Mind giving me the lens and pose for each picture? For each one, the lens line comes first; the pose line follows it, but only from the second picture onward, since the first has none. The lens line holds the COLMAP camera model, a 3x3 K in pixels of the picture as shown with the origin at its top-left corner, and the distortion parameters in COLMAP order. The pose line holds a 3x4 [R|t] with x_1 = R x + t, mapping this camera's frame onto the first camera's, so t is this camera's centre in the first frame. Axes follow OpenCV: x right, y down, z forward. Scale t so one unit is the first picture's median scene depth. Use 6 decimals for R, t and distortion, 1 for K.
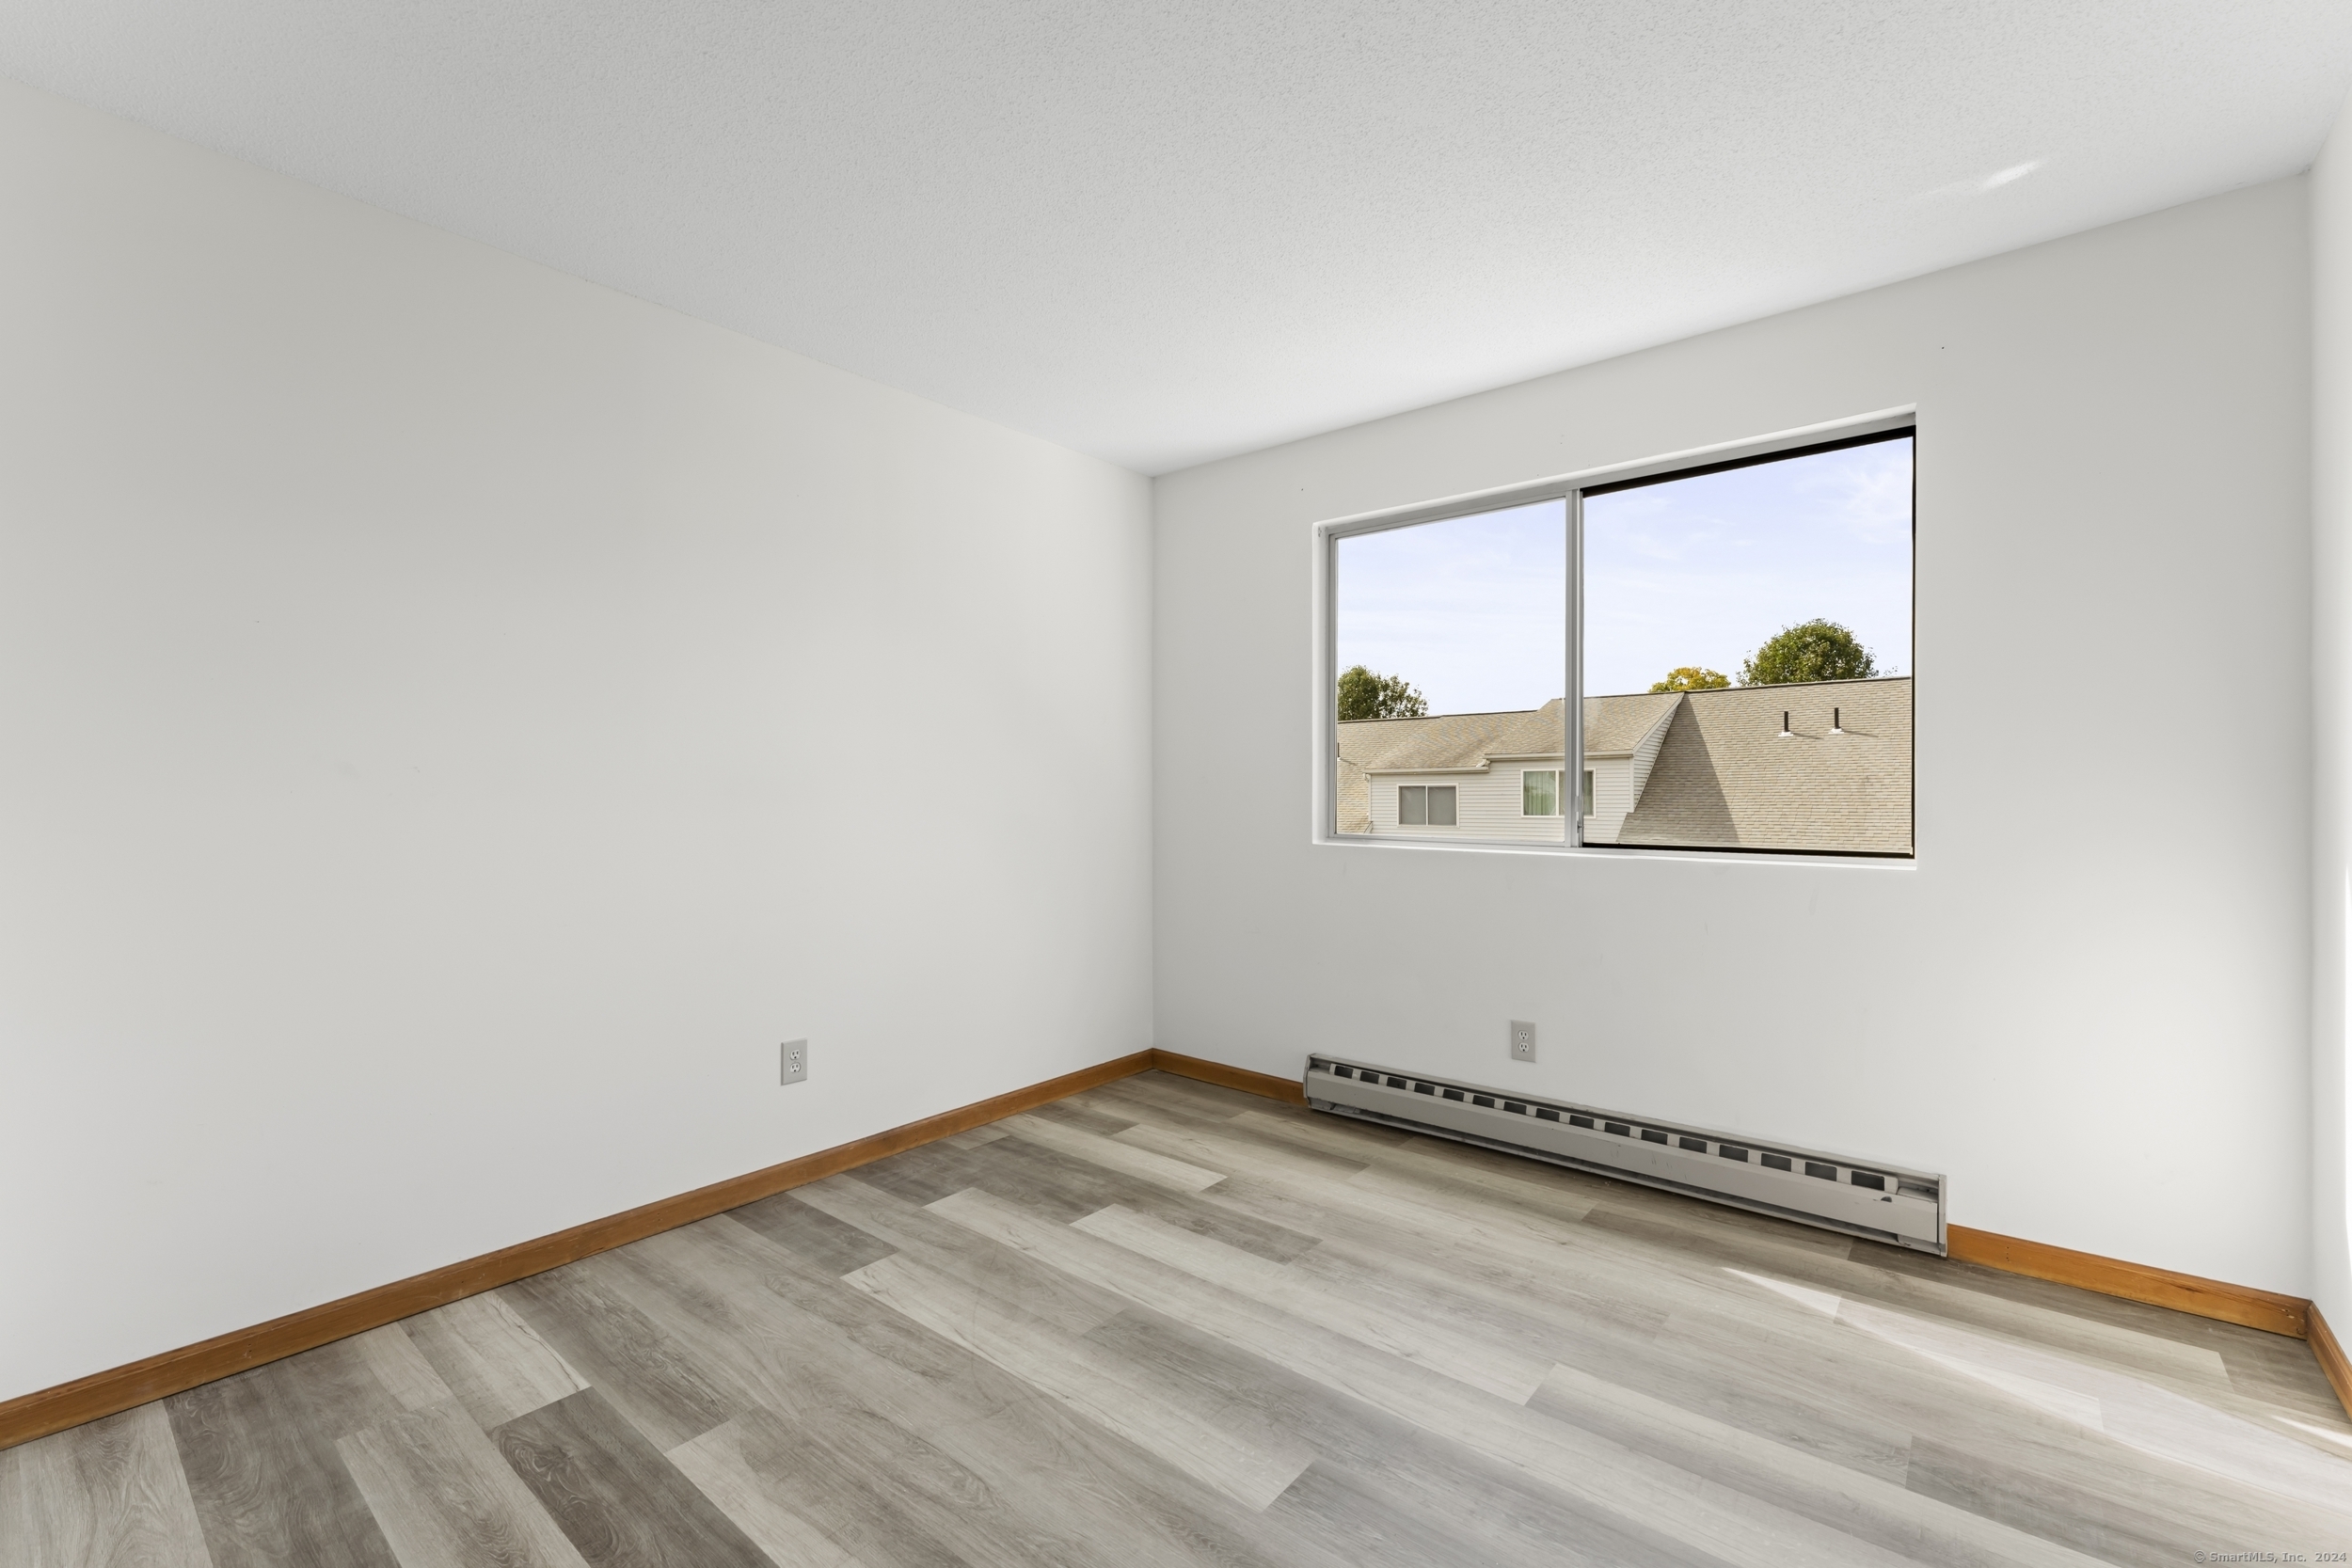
lens RADIAL K [[989.6, 0, 1147.6], [0, 989.6, 774.5], [0, 0, 1]] dist [-0.006097, 0.002001]
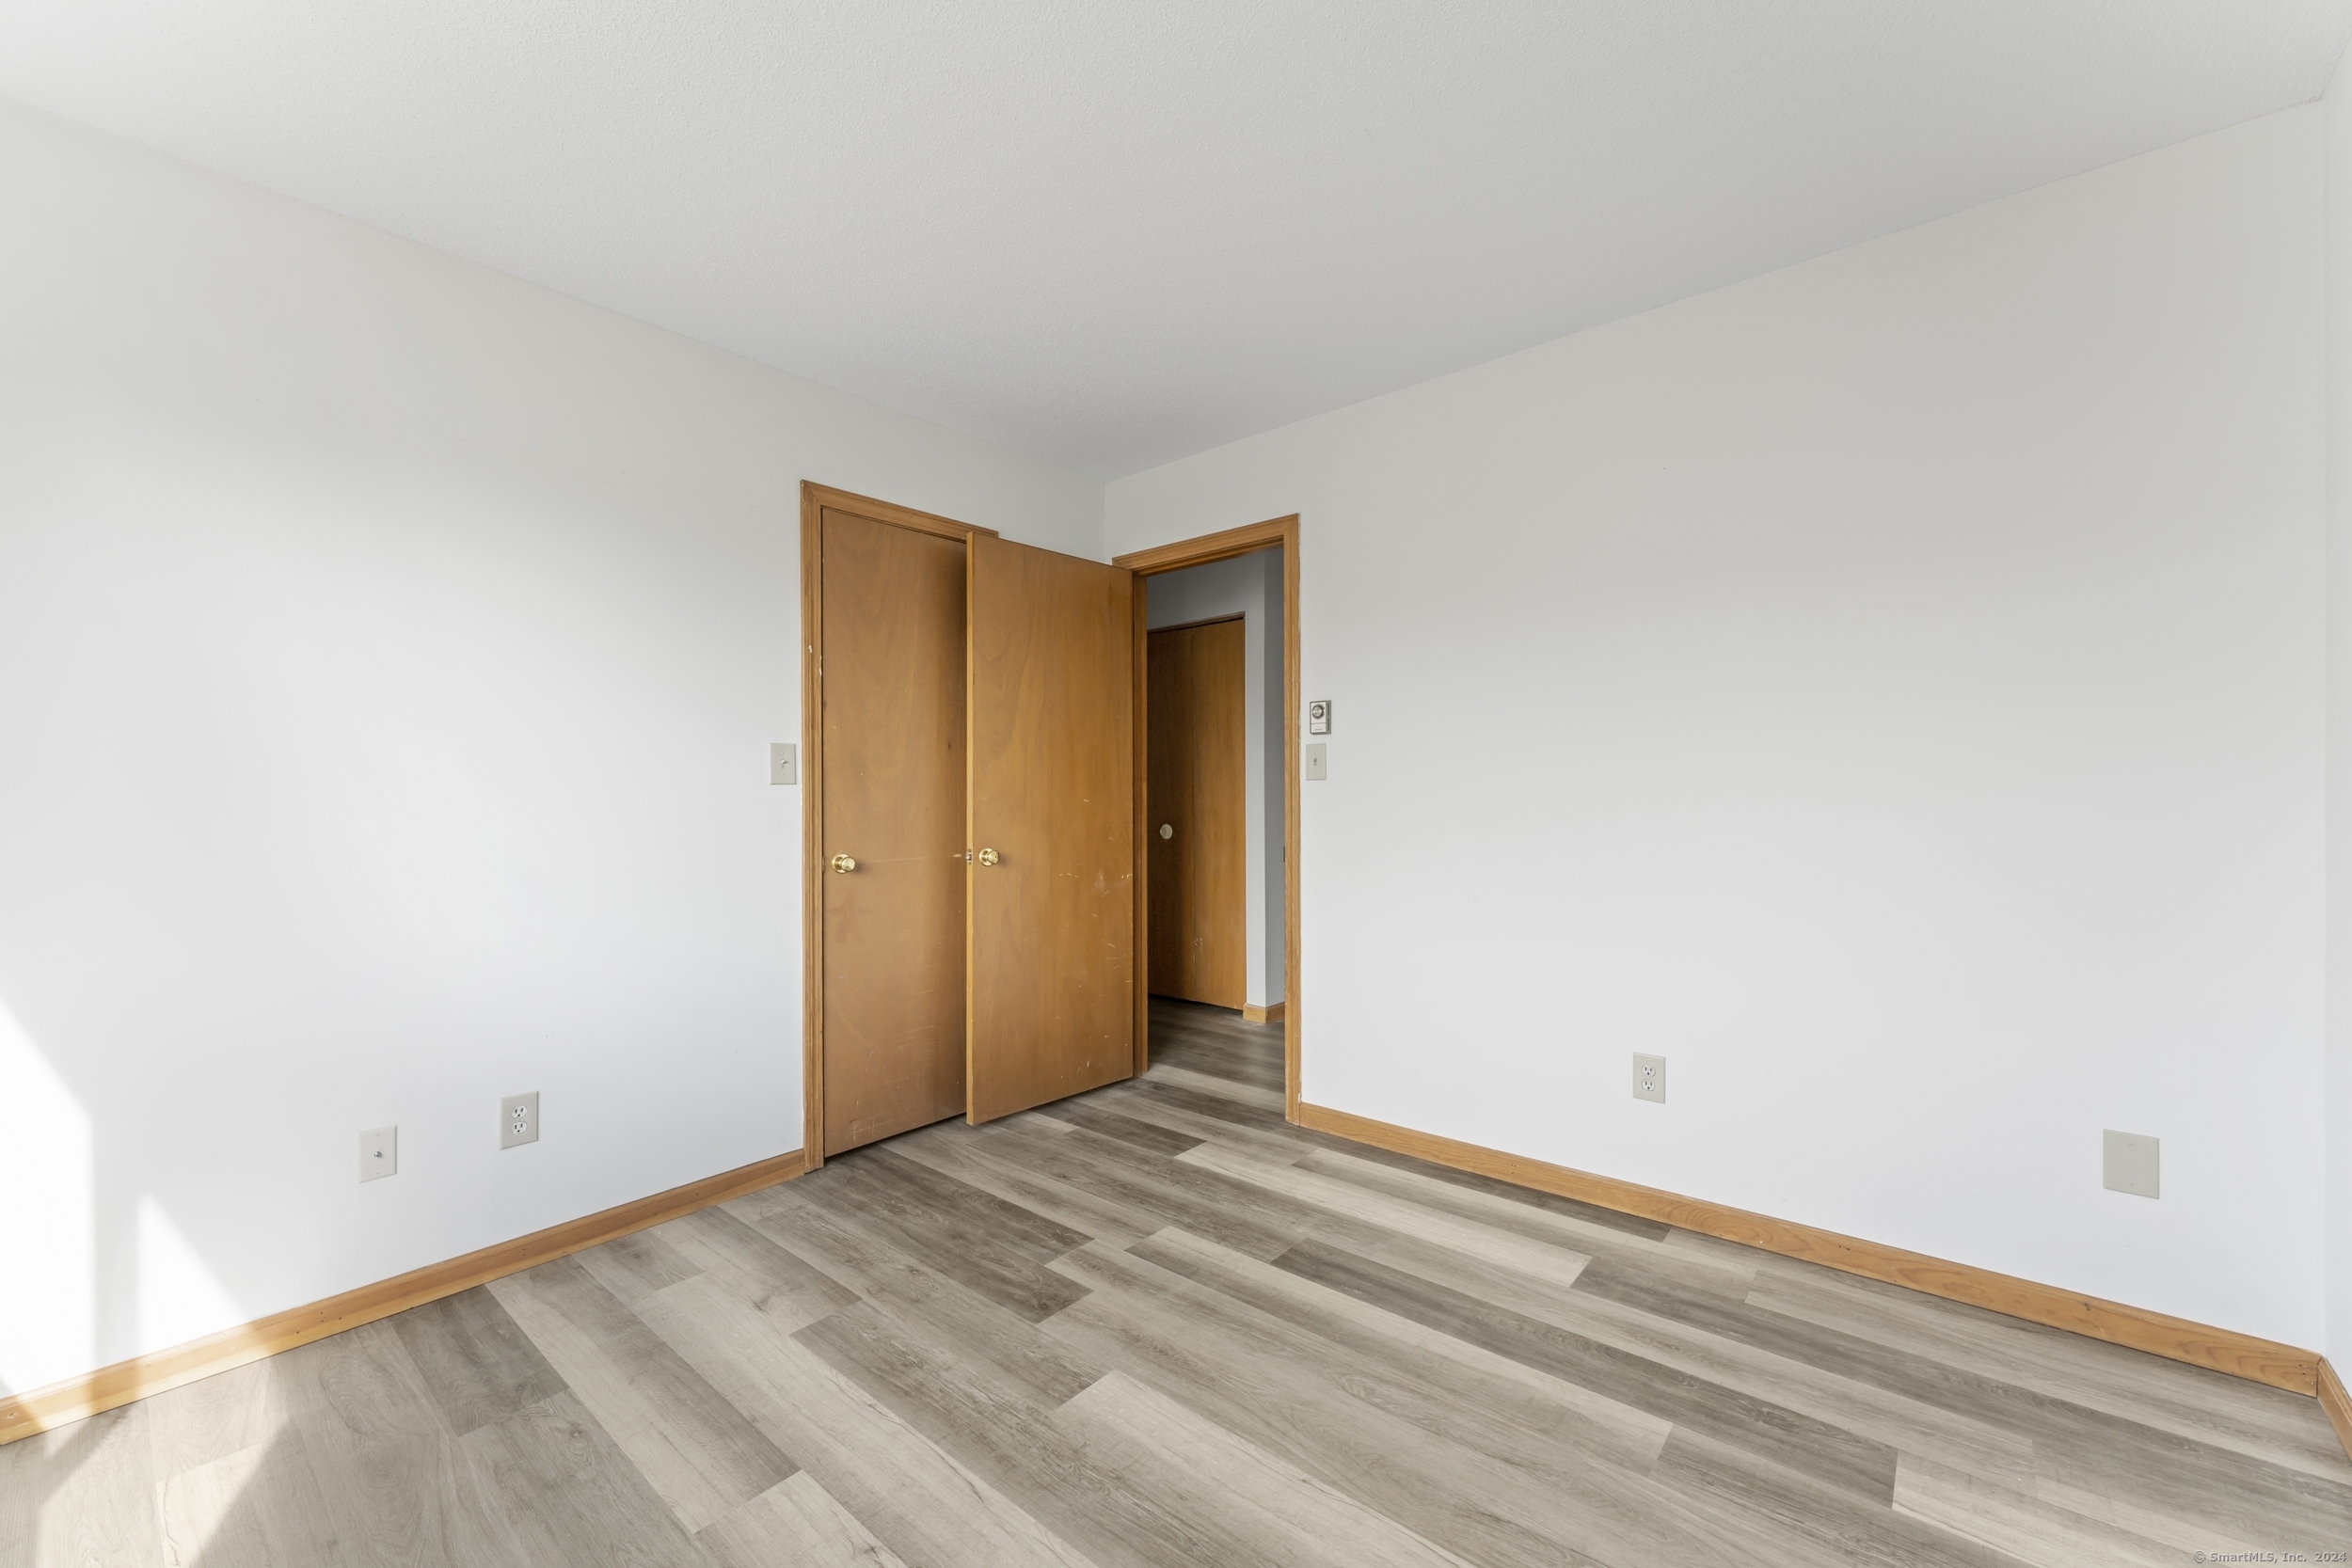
lens RADIAL K [[916.0, 0, 1164.1], [0, 916.0, 789.9], [0, 0, 1]] dist [0.007800, 0.000027]
pose [[-0.999903, 0.013854, -0.001484, 0.039792], [0.013883, 0.999669, -0.021676, 0.033465], [0.001183, -0.021695, -0.999764, 1.999793]]
